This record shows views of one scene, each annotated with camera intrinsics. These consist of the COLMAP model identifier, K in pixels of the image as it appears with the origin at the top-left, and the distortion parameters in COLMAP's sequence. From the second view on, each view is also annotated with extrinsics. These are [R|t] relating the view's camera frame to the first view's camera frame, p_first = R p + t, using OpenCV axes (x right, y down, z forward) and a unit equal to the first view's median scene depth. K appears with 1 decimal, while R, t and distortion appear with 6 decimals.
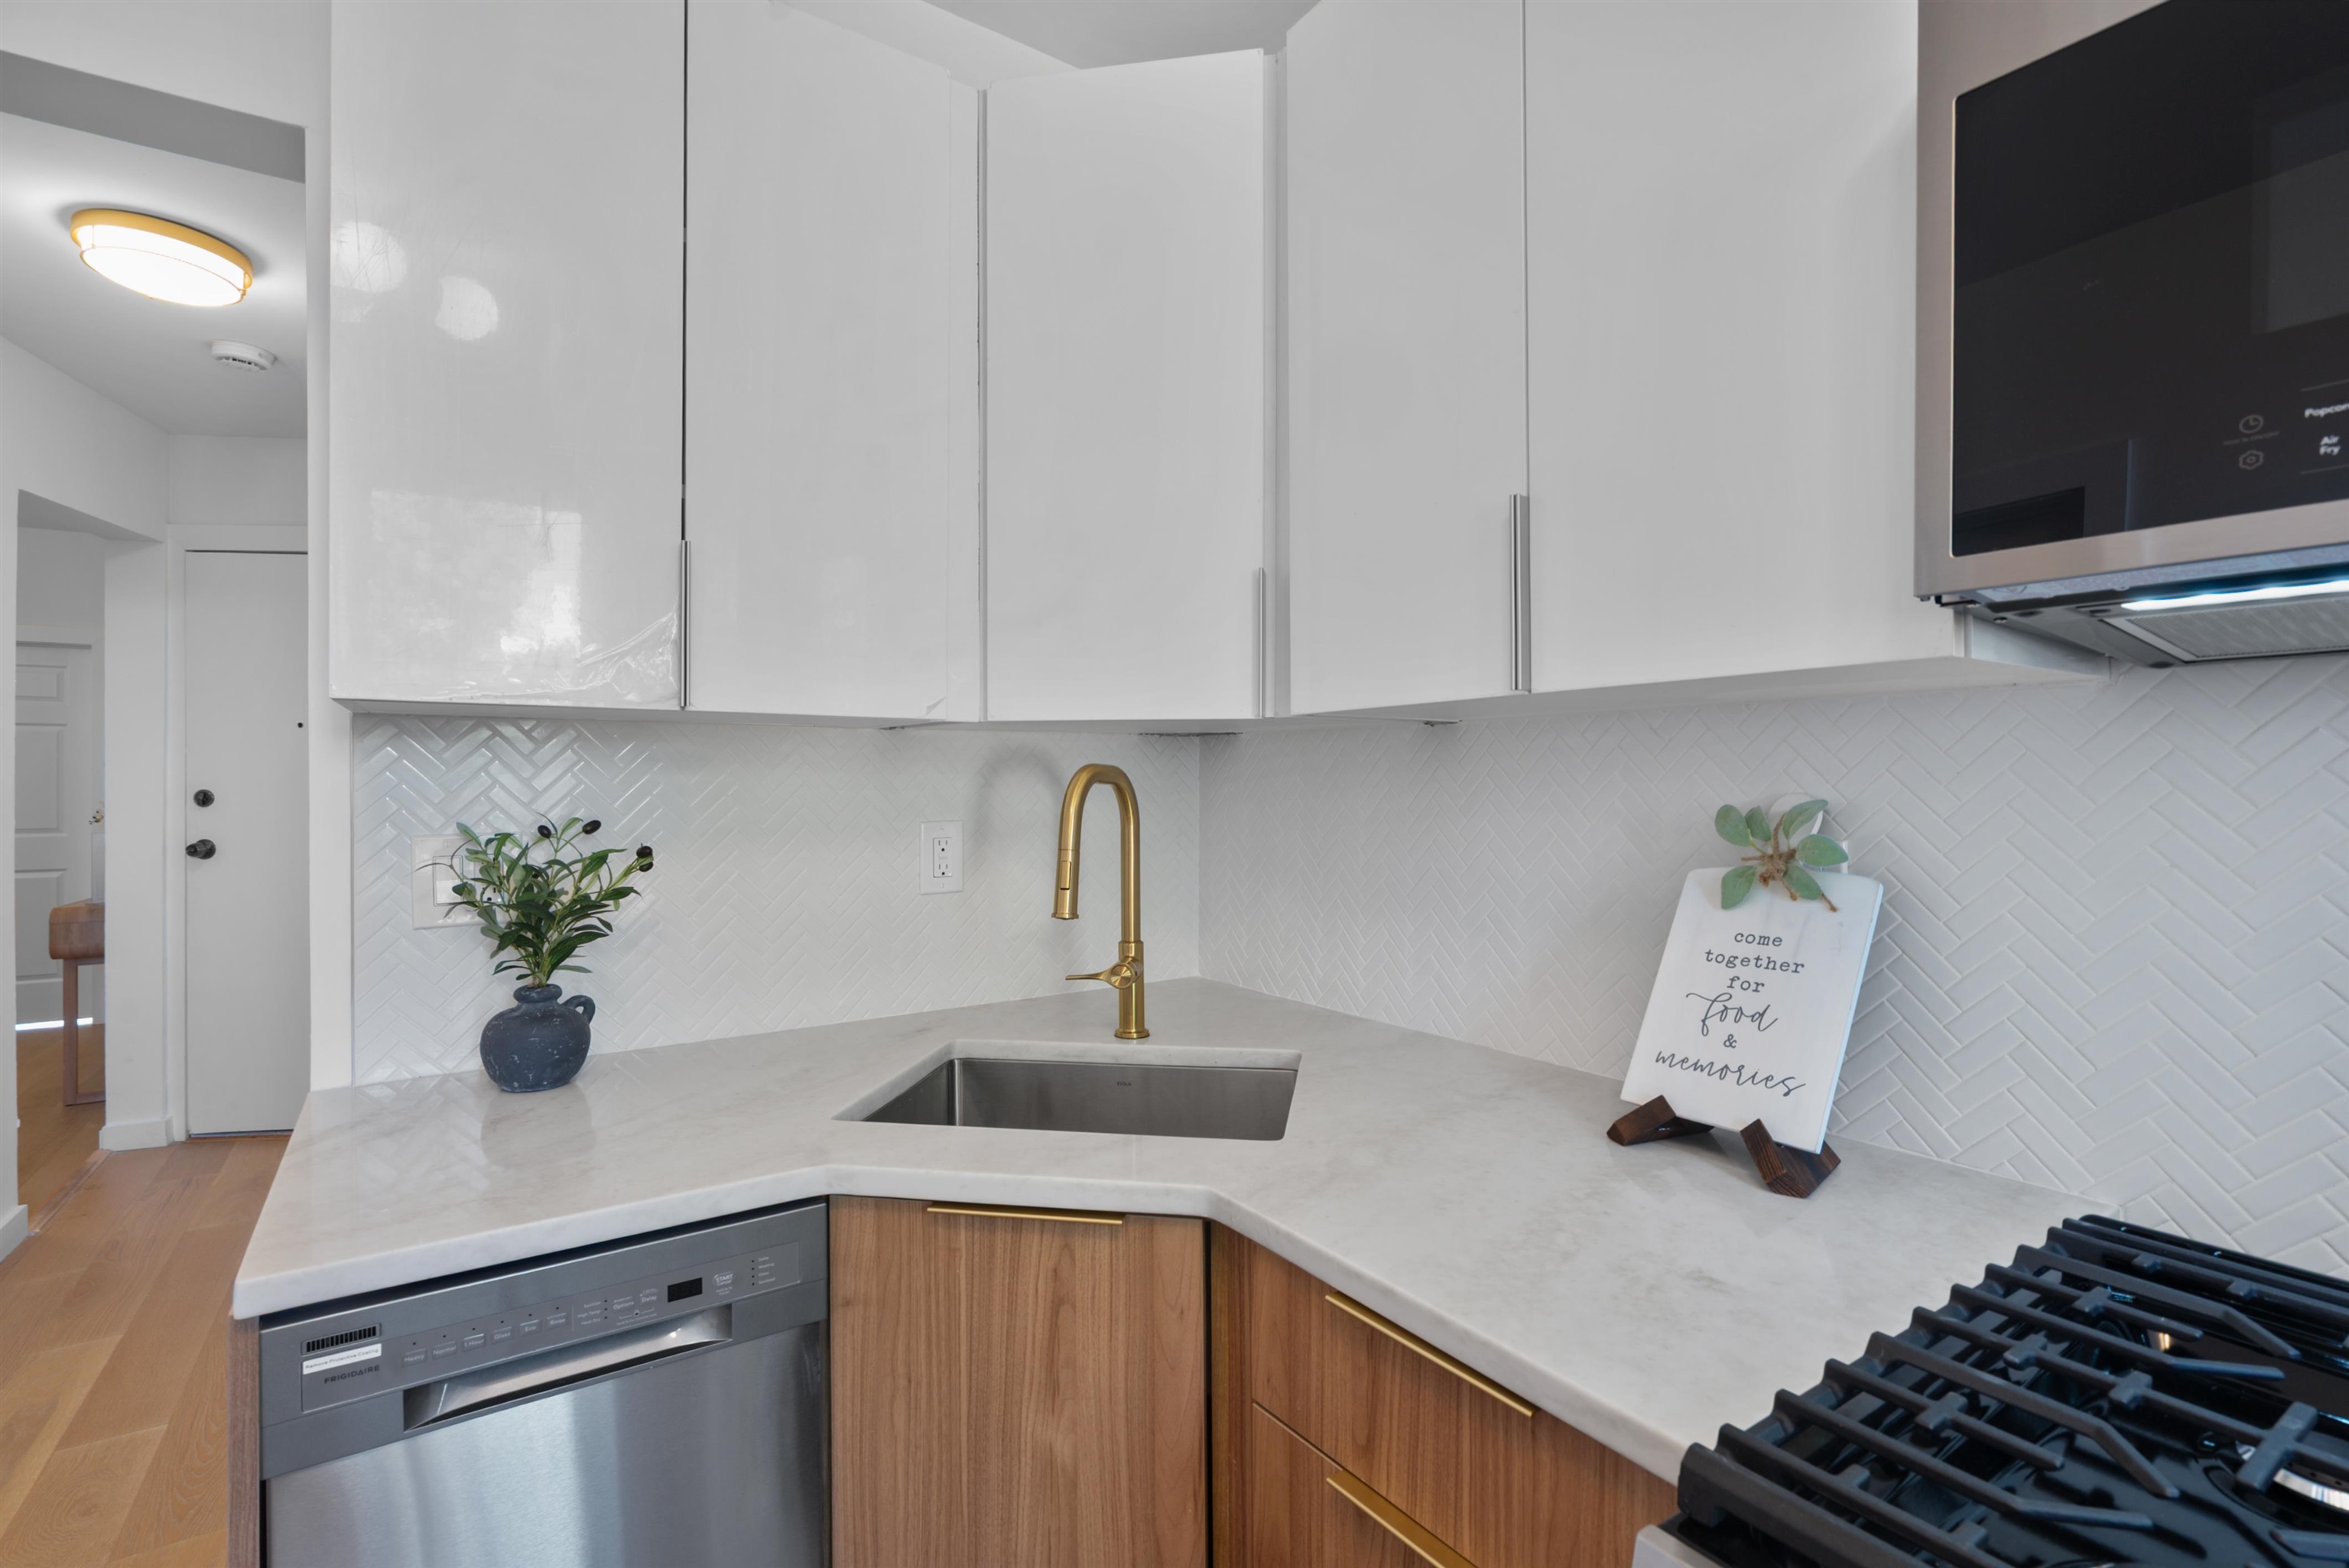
lens RADIAL K [[1079.3, 0, 1185.6], [0, 1079.3, 781.3], [0, 0, 1]] dist [-0.015480, 0.000099]
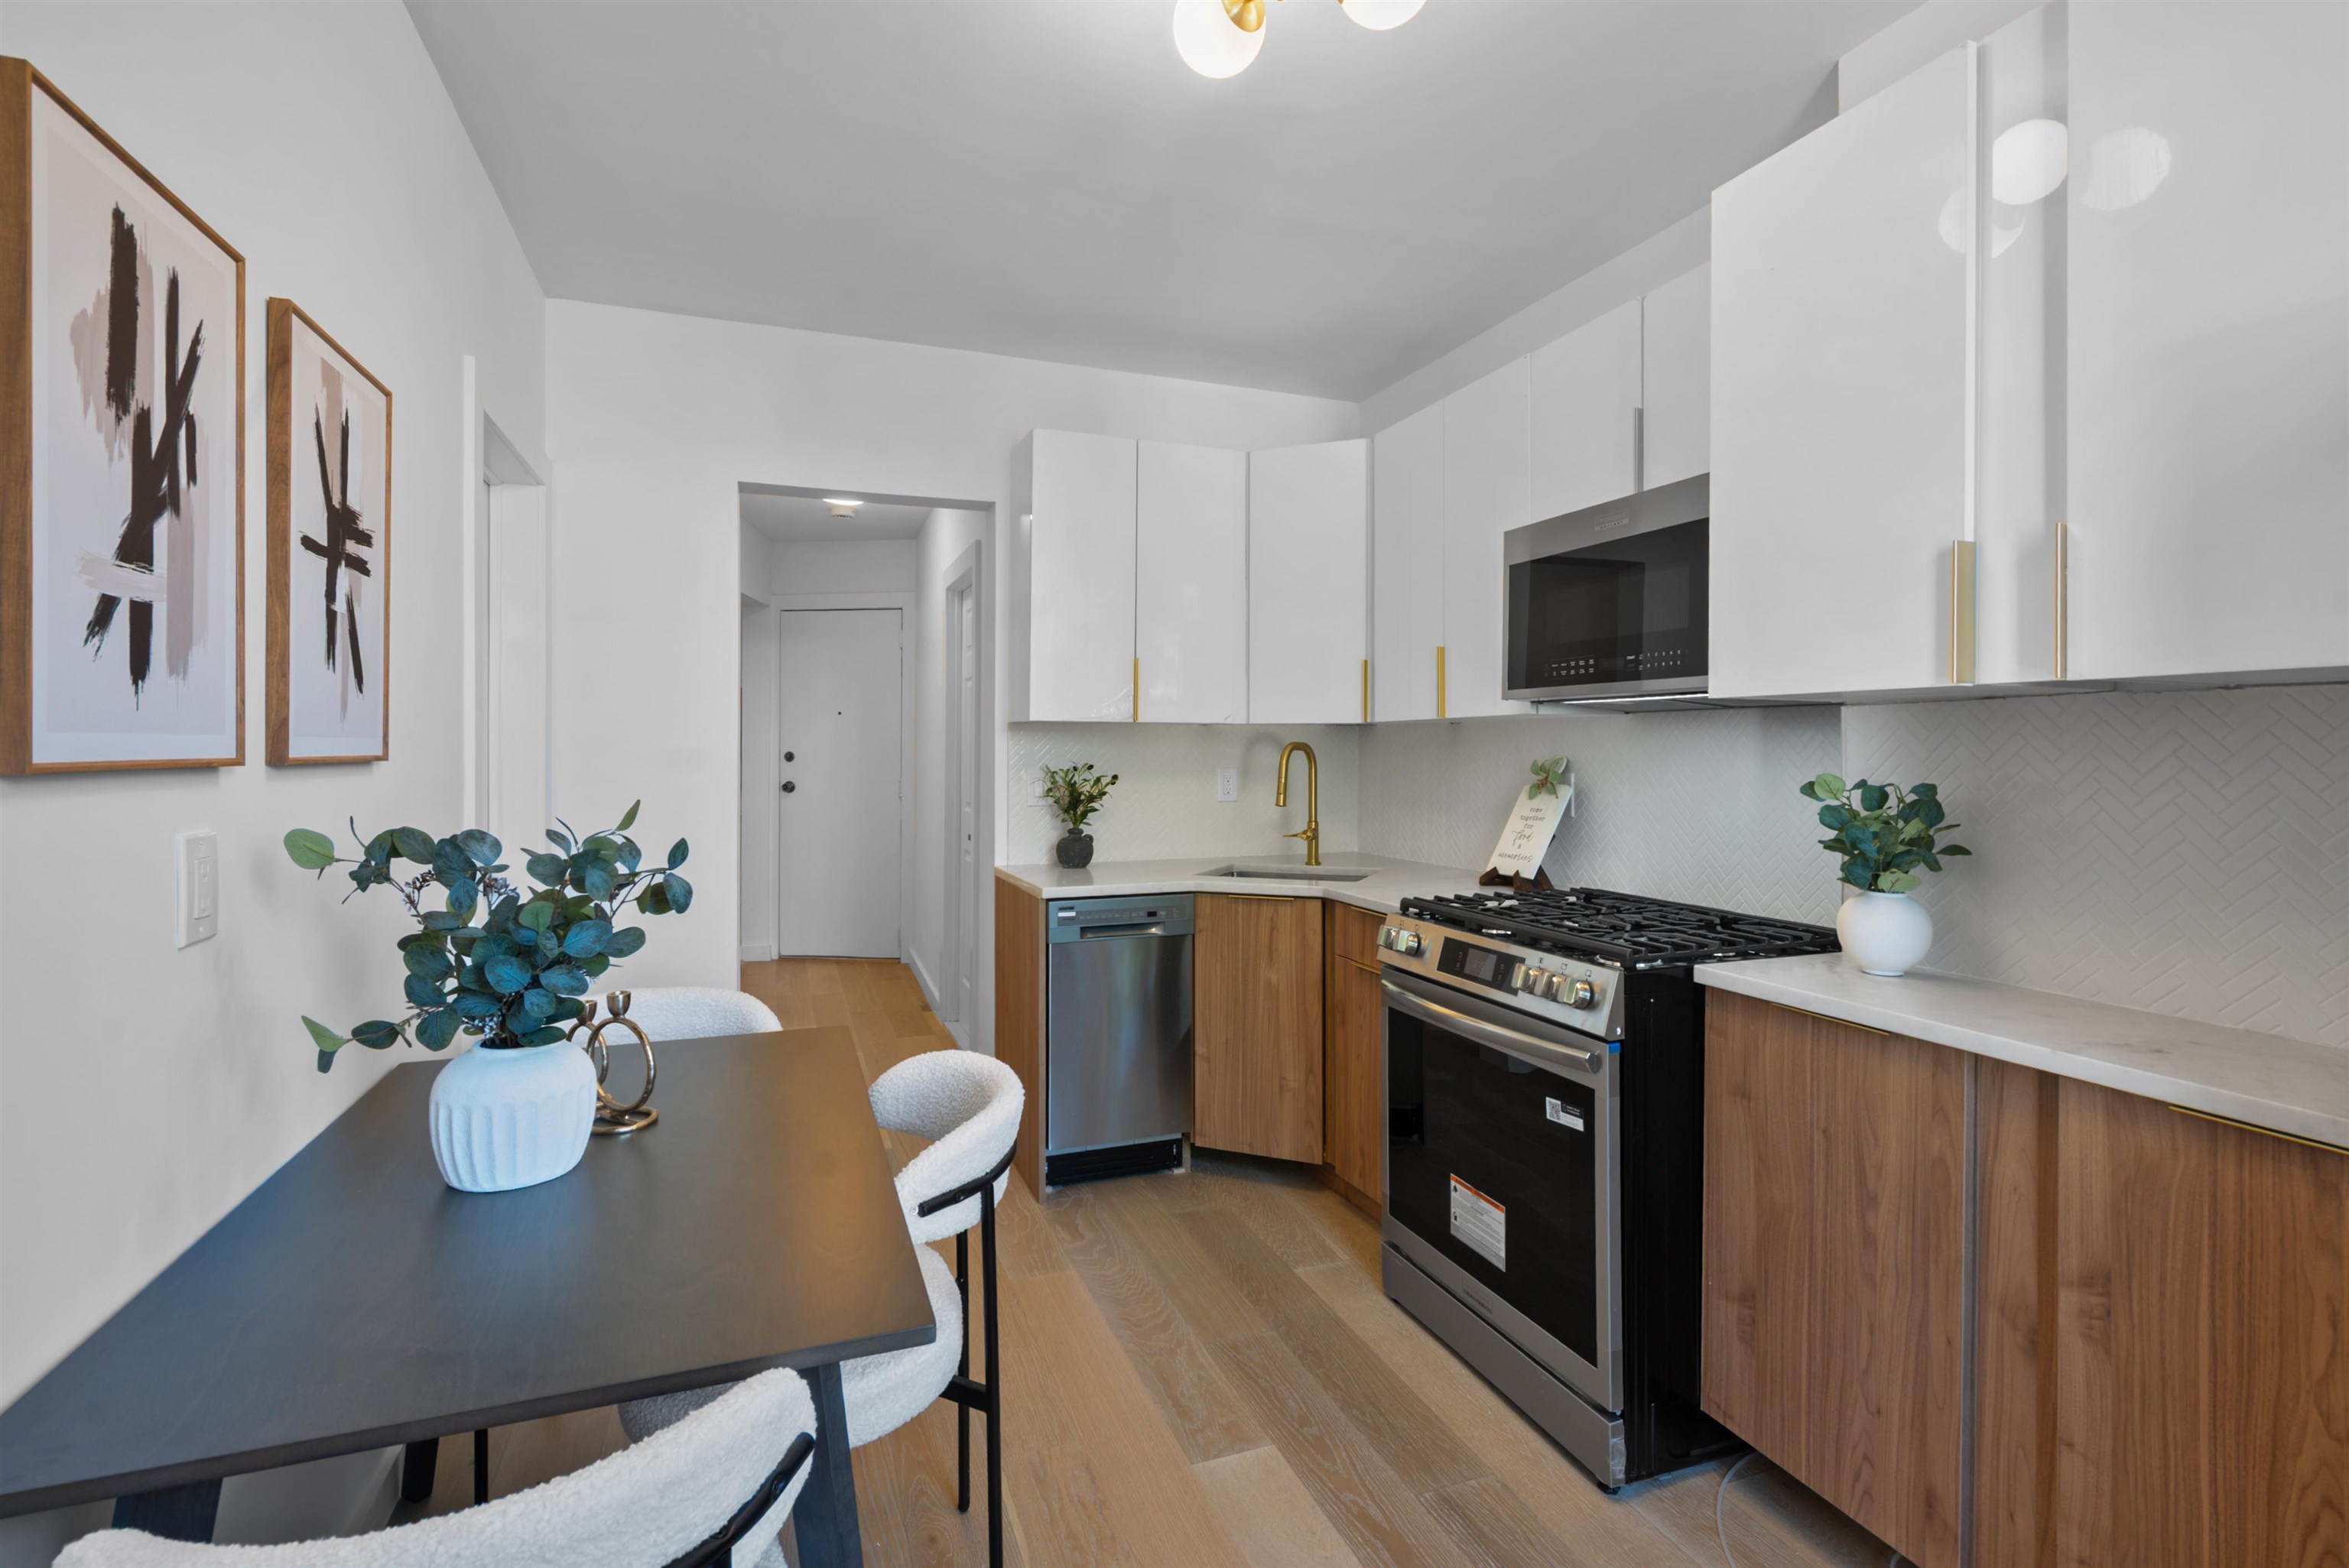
lens RADIAL K [[1079.3, 0, 1178.2], [0, 1079.3, 759.9], [0, 0, 1]] dist [-0.015480, 0.000099]
pose [[0.970268, 0.006298, -0.241949, 0.252635], [-0.003706, 0.999931, 0.011164, -0.002486], [0.242003, -0.009935, 0.970225, -1.420187]]
